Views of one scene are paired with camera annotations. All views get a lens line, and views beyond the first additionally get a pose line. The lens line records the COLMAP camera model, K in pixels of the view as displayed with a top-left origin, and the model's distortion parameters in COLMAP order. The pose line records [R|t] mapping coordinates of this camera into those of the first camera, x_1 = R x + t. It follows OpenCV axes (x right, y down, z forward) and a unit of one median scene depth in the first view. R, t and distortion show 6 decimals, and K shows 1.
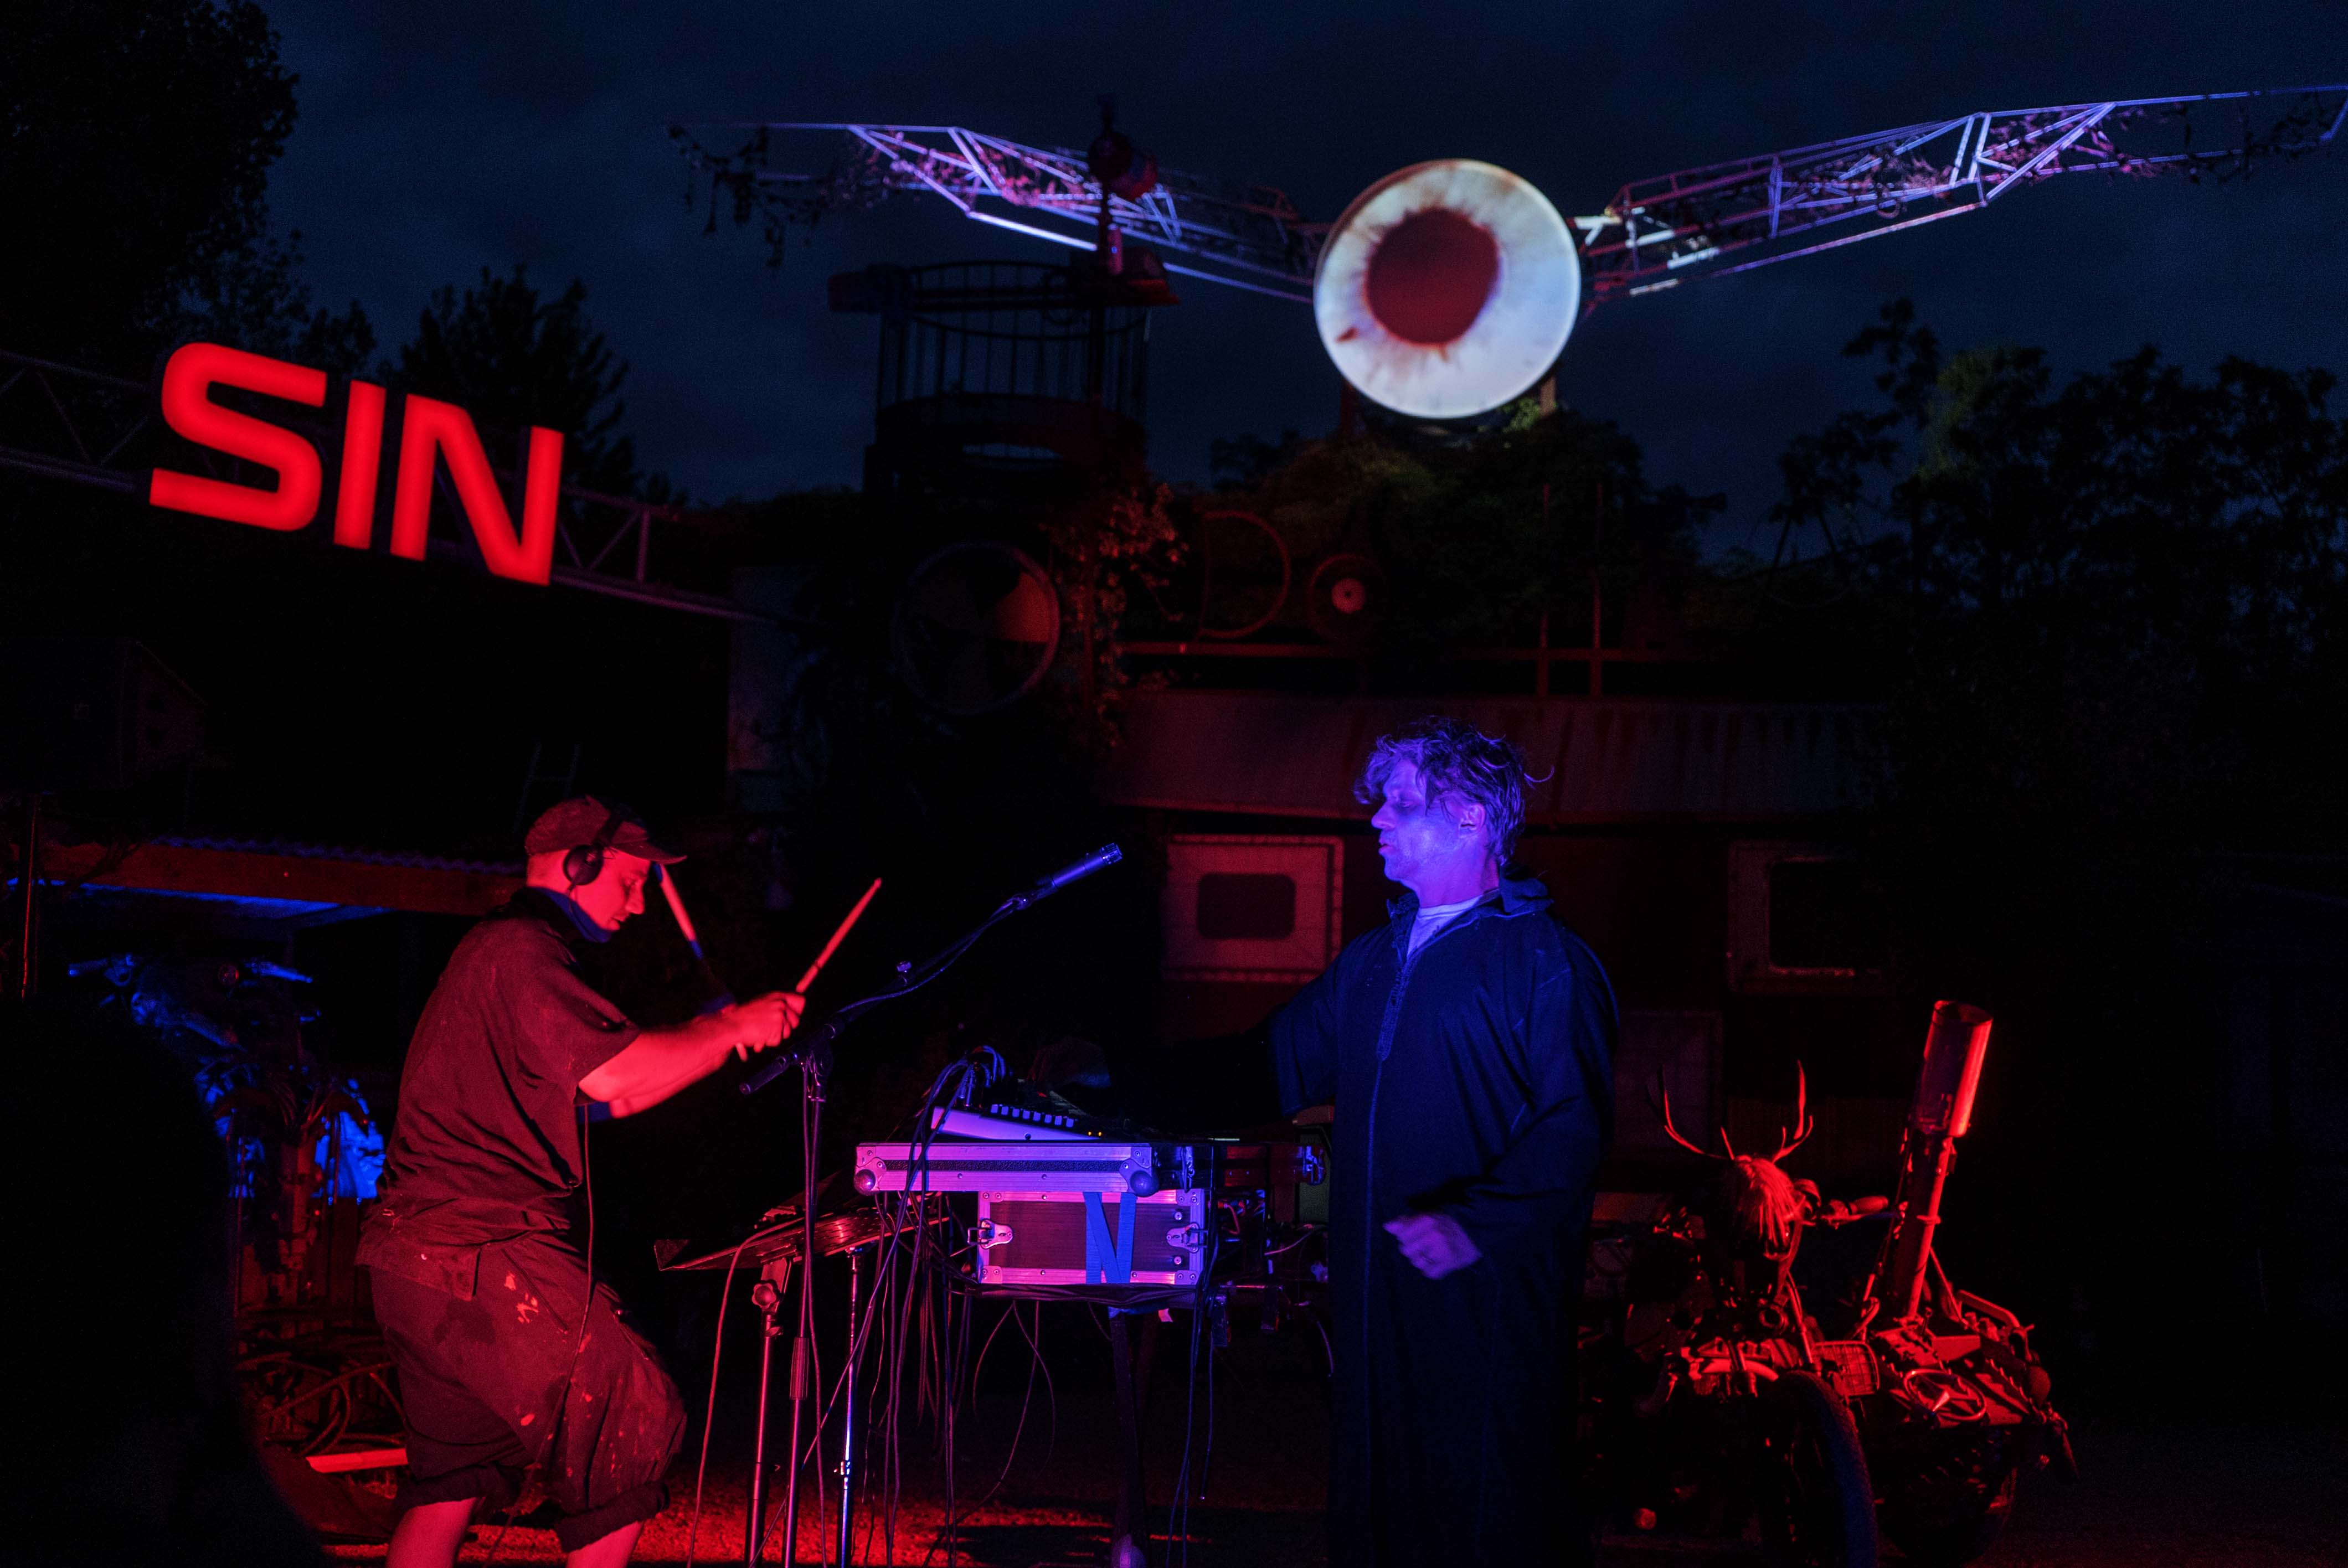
lens RADIAL K [[3248.8, 0, 1174.0], [0, 3248.8, 784.0], [0, 0, 1]] dist [0.071928, 0.045404]
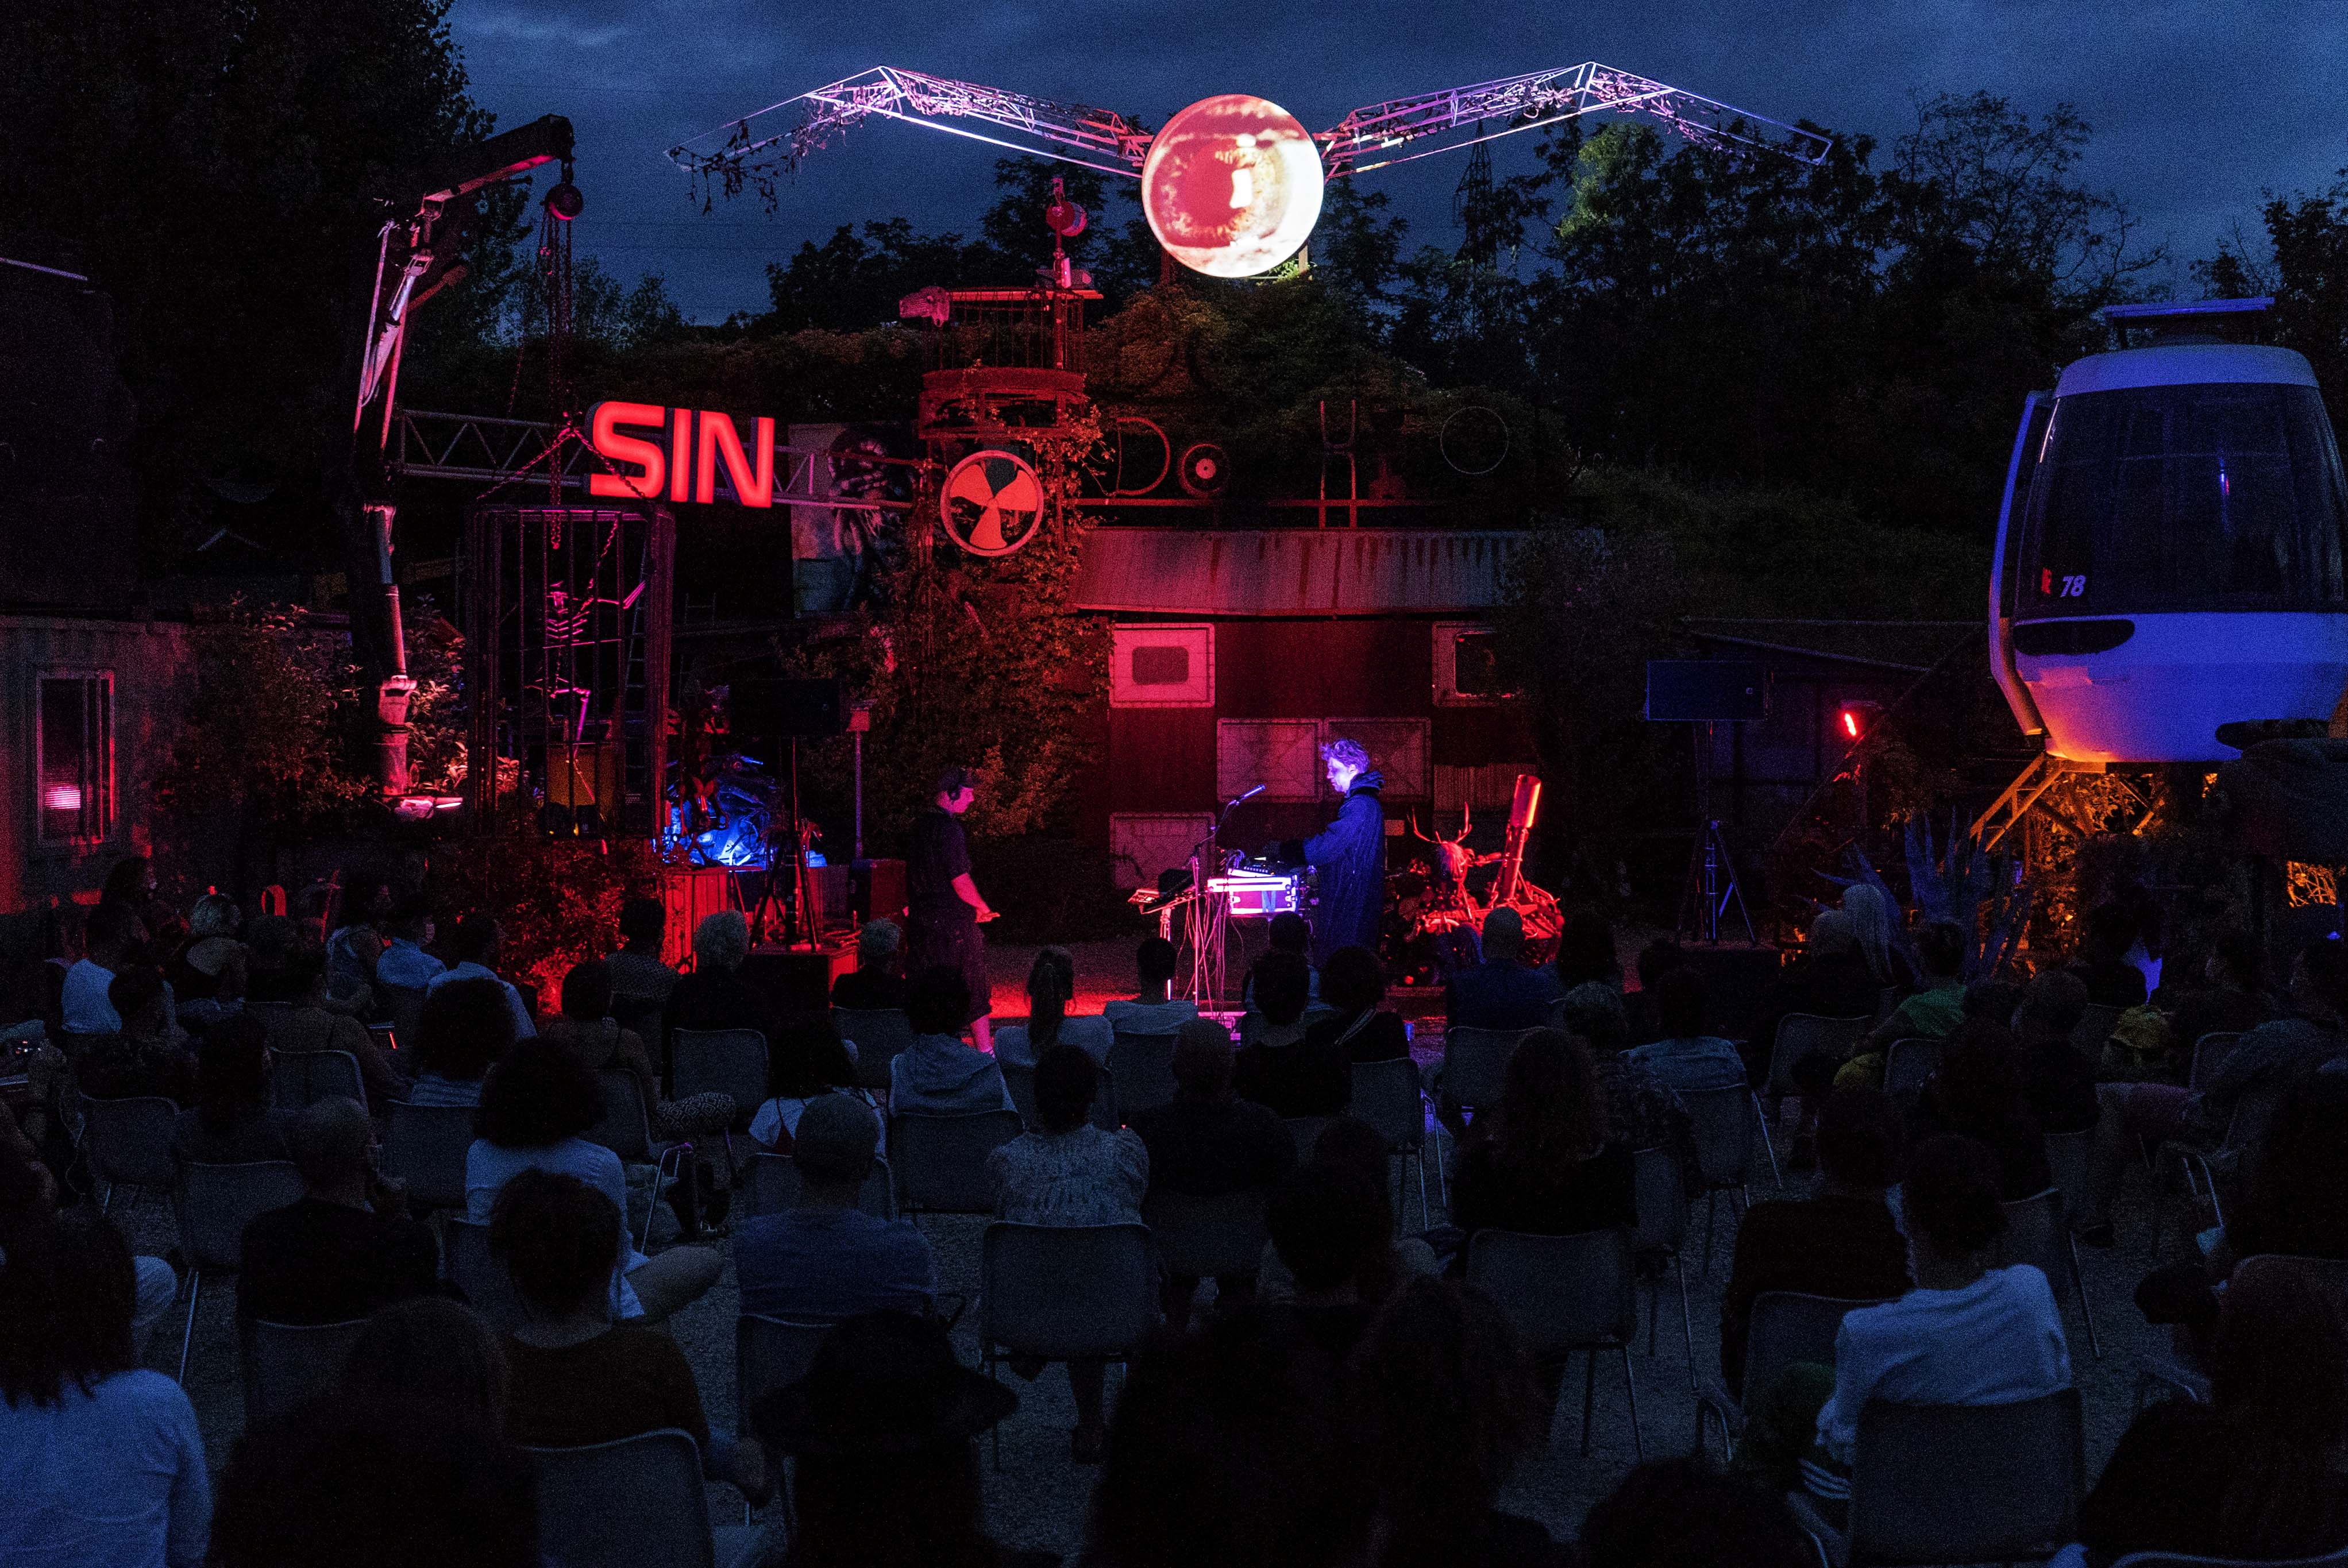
lens RADIAL K [[2967.2, 0, 1174.0], [0, 2967.2, 784.0], [0, 0, 1]] dist [0.118522, 0.006215]
pose [[0.995907, -0.039380, 0.081352, -0.102746], [0.028097, 0.990384, 0.135459, -0.114947], [-0.085904, -0.132619, 0.987437, -0.584426]]
